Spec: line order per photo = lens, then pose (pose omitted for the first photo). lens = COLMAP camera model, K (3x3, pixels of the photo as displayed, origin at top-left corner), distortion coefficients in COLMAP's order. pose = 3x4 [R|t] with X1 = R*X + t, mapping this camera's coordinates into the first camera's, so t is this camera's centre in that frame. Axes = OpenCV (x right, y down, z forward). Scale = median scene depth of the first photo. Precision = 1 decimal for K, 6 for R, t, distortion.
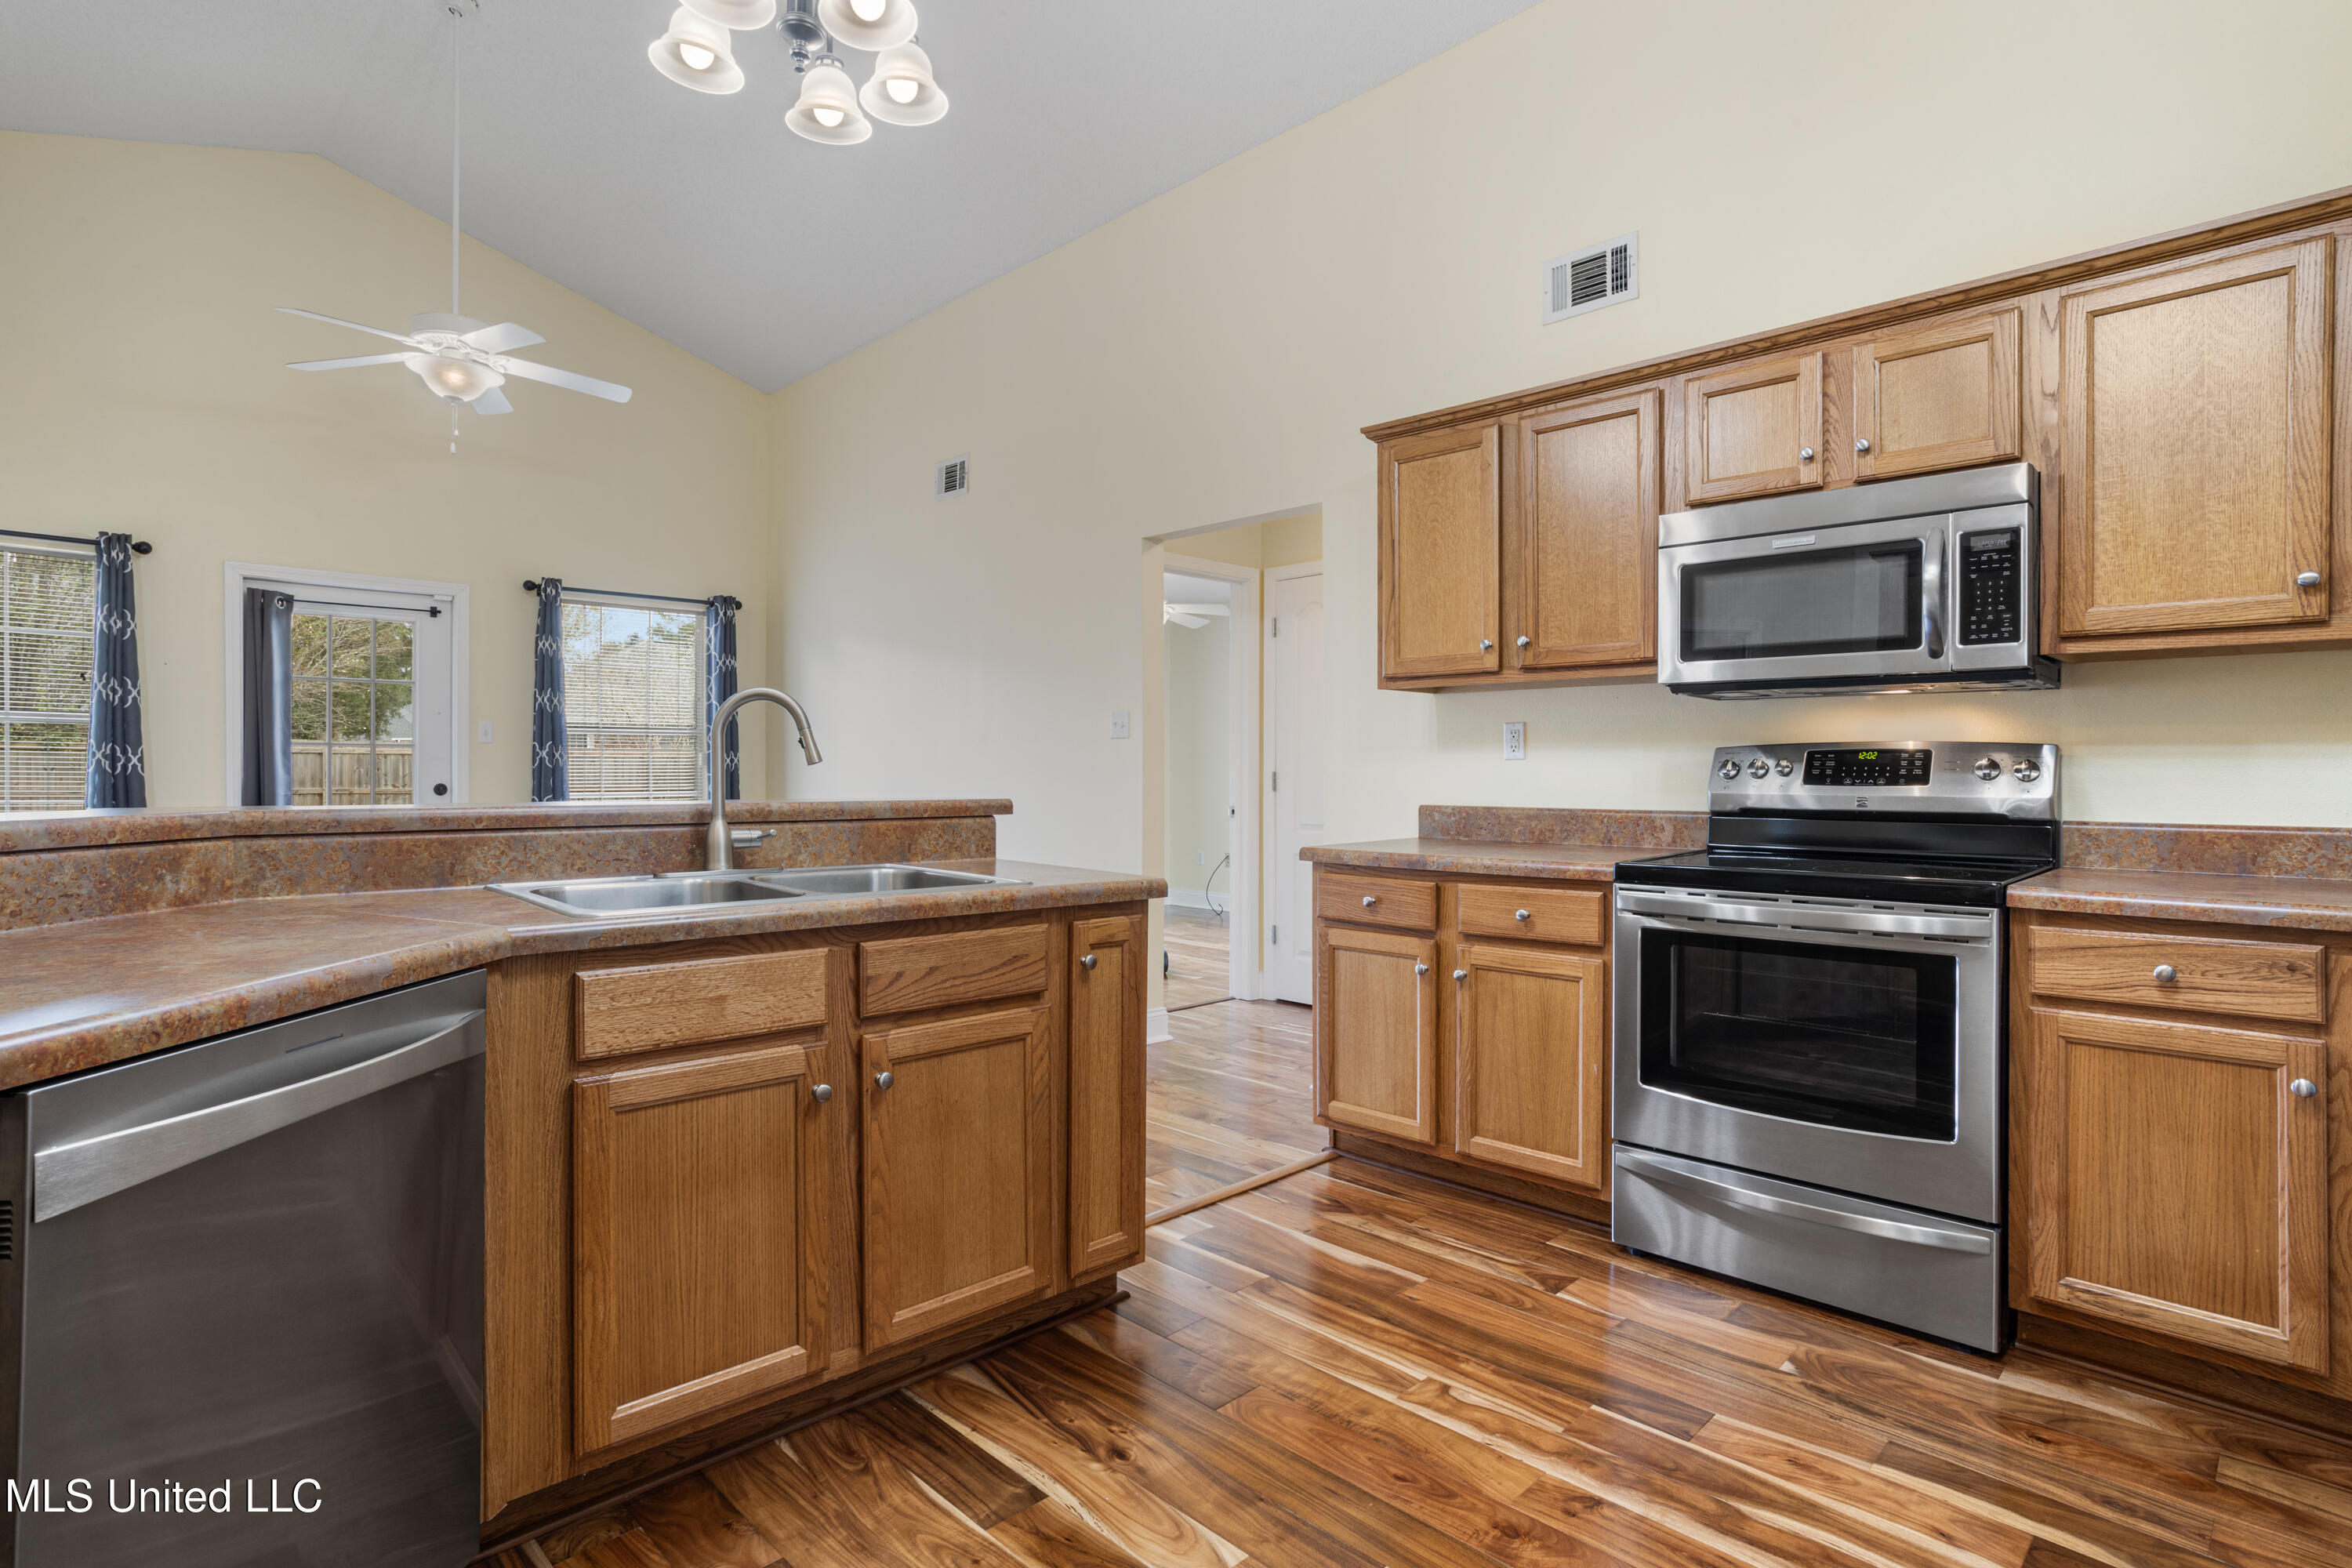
lens RADIAL K [[1169.7, 0, 1174.4], [0, 1169.7, 781.1], [0, 0, 1]] dist [-0.027621, 0.009614]
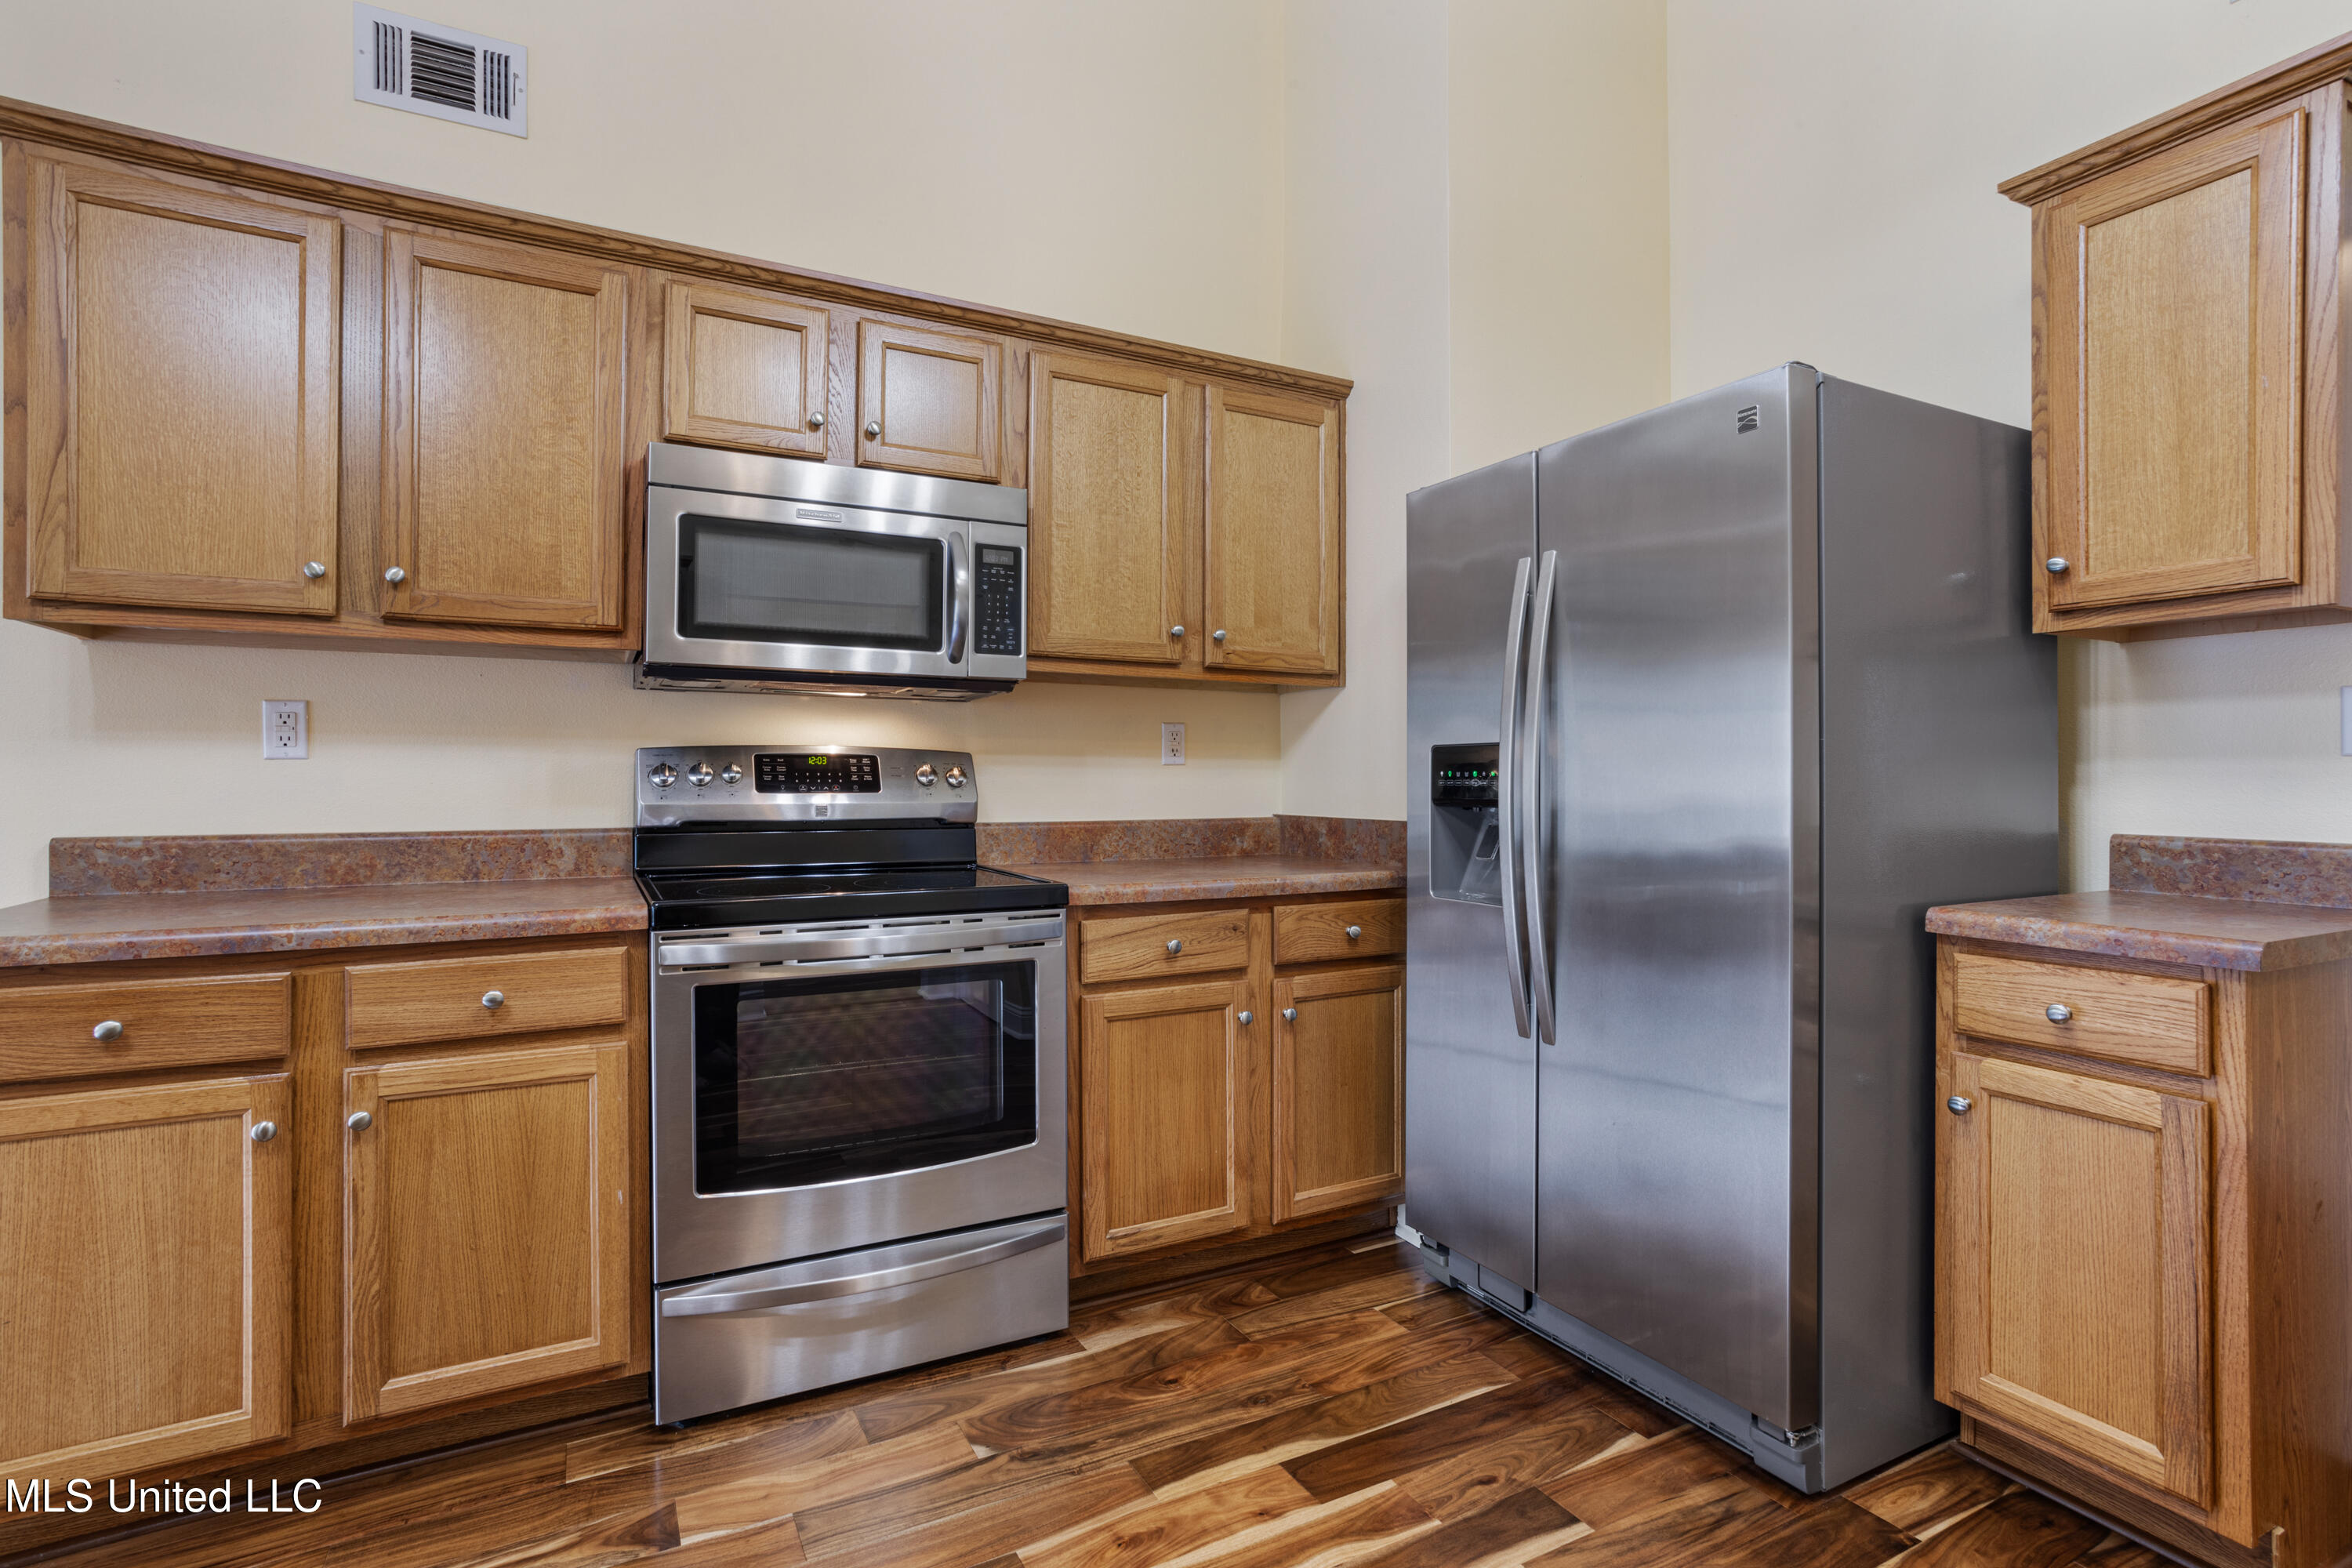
lens RADIAL K [[1137.6, 0, 1189.3], [0, 1137.6, 776.0], [0, 0, 1]] dist [-0.045867, 0.026069]
pose [[0.281201, 0.001972, 0.959647, -0.195936], [0.007240, 0.999965, -0.004176, -0.003725], [-0.959621, 0.008122, 0.281177, 0.471885]]
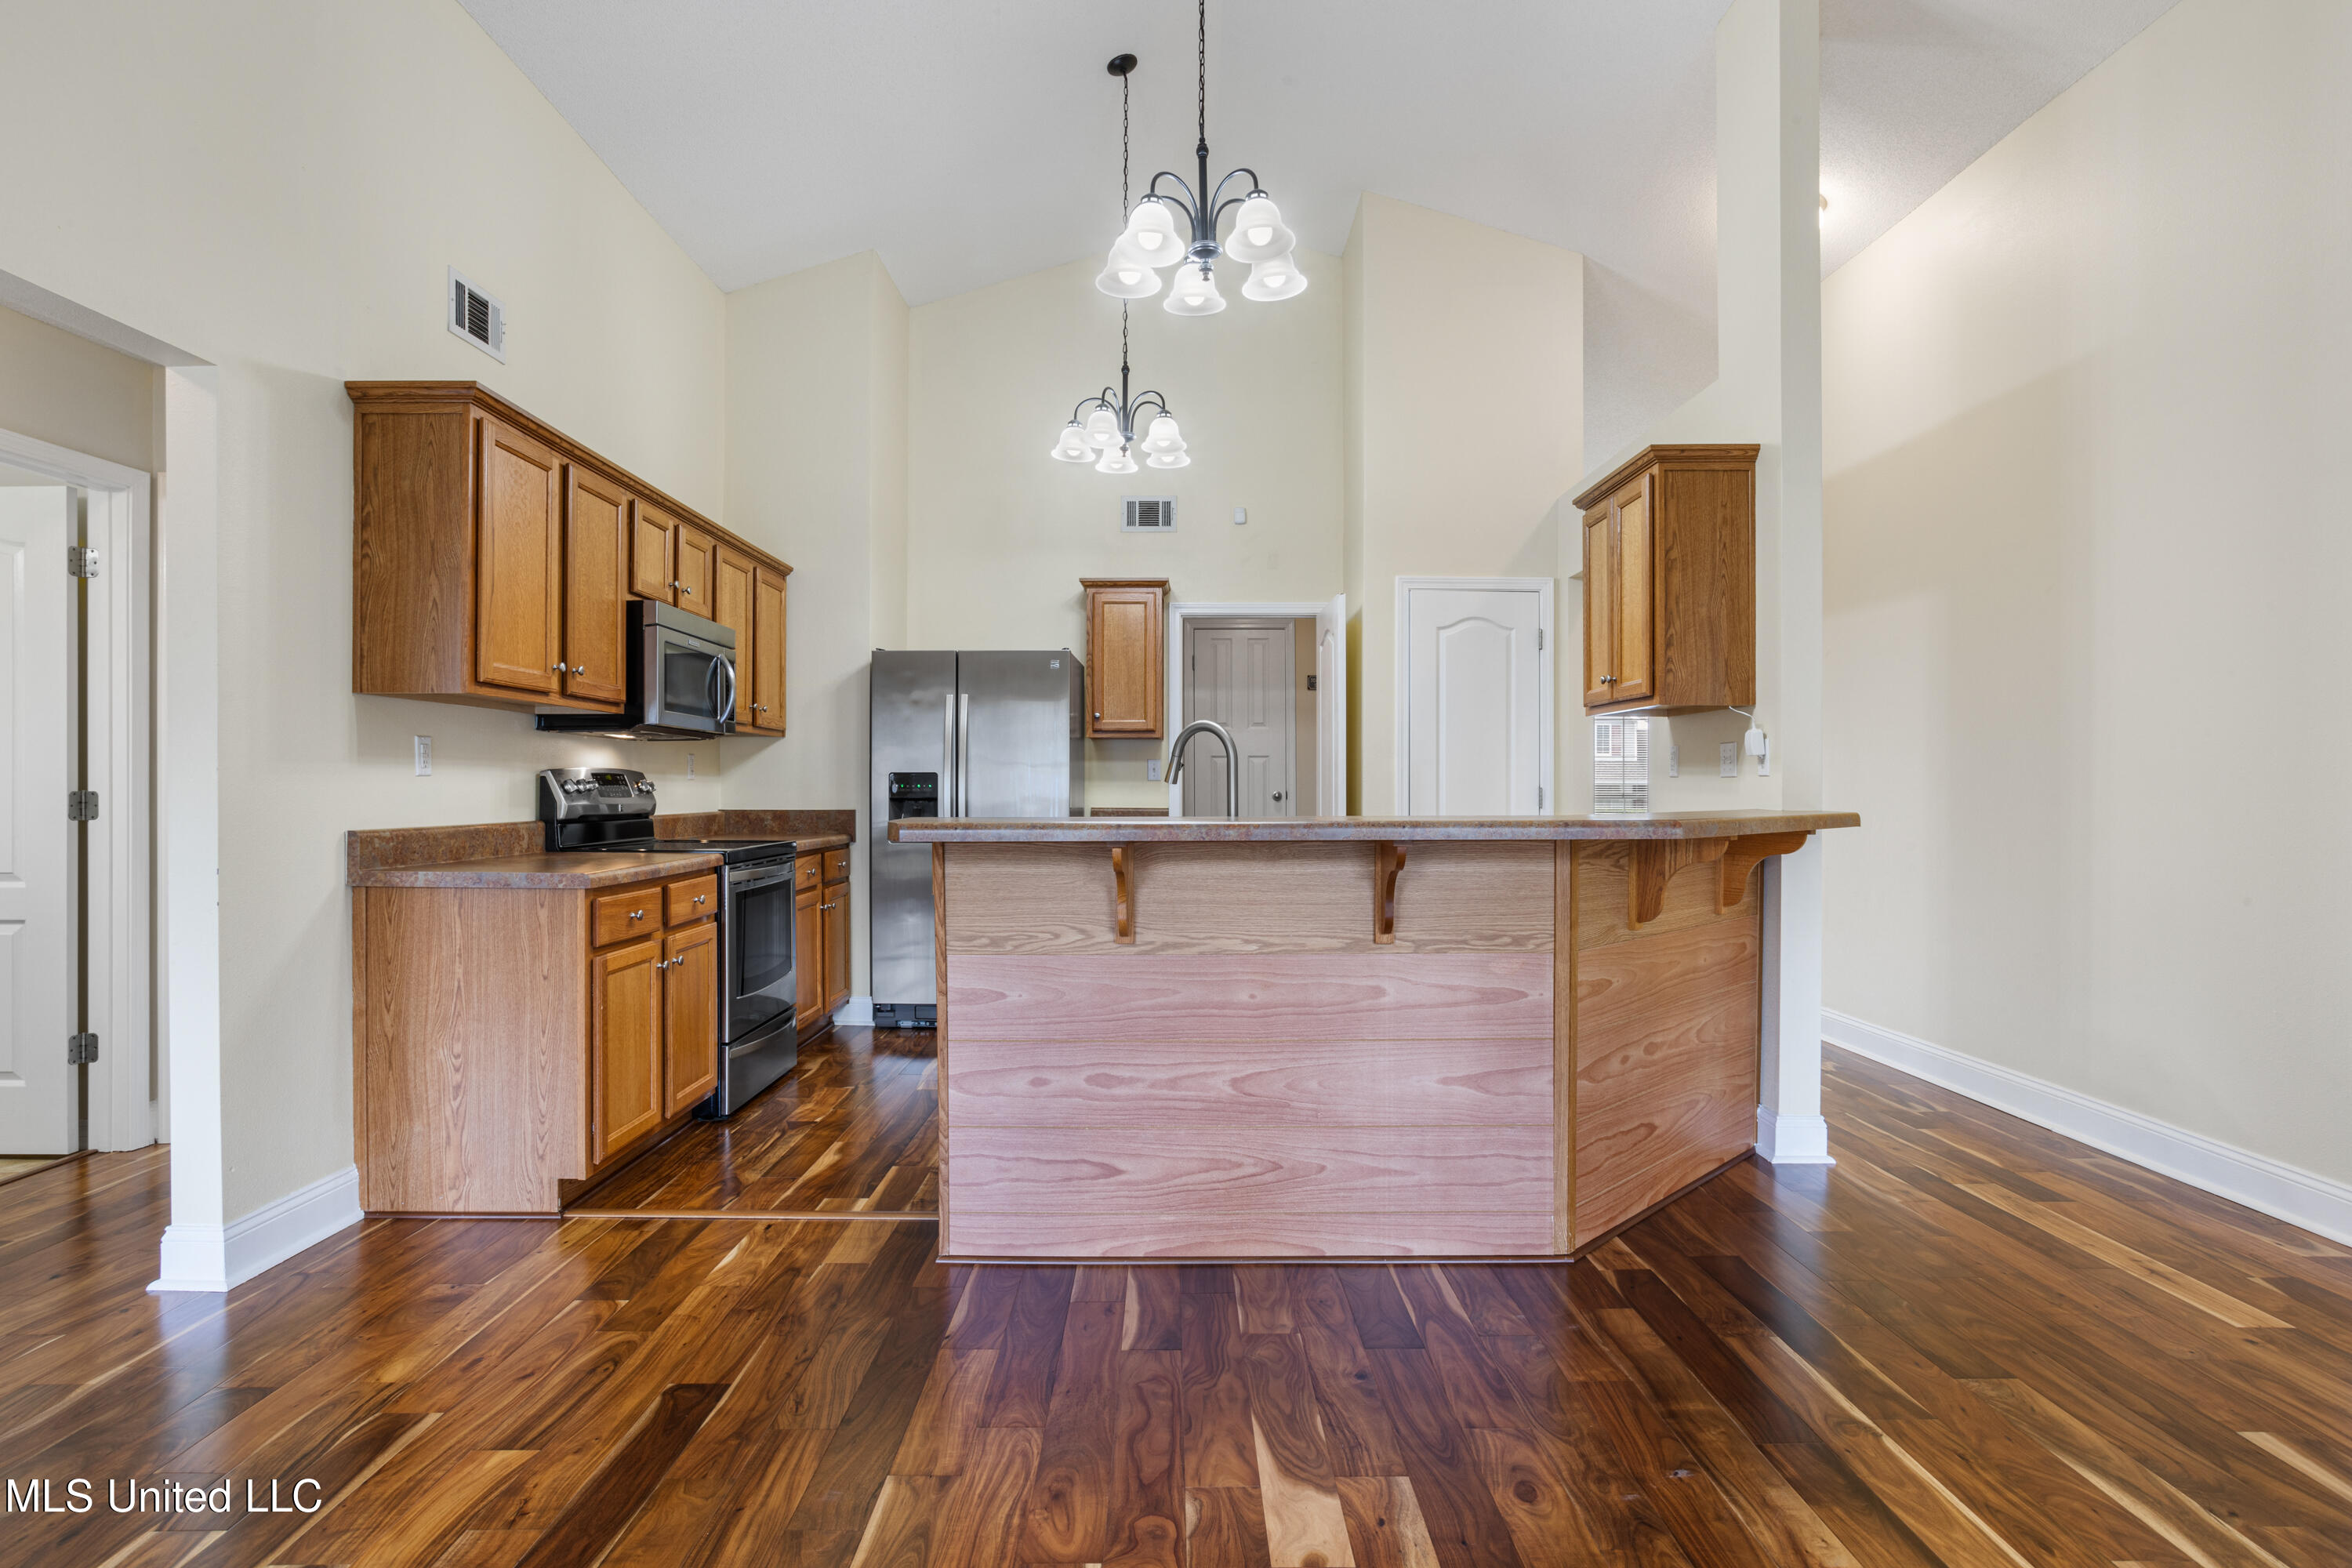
lens RADIAL K [[1221.1, 0, 1173.5], [0, 1221.1, 789.3], [0, 0, 1]] dist [-0.045078, 0.024514]
pose [[-0.716244, -0.001259, 0.697849, -1.040635], [0.005744, 0.999954, 0.007699, -0.014670], [-0.697826, 0.009523, -0.716204, 1.647943]]
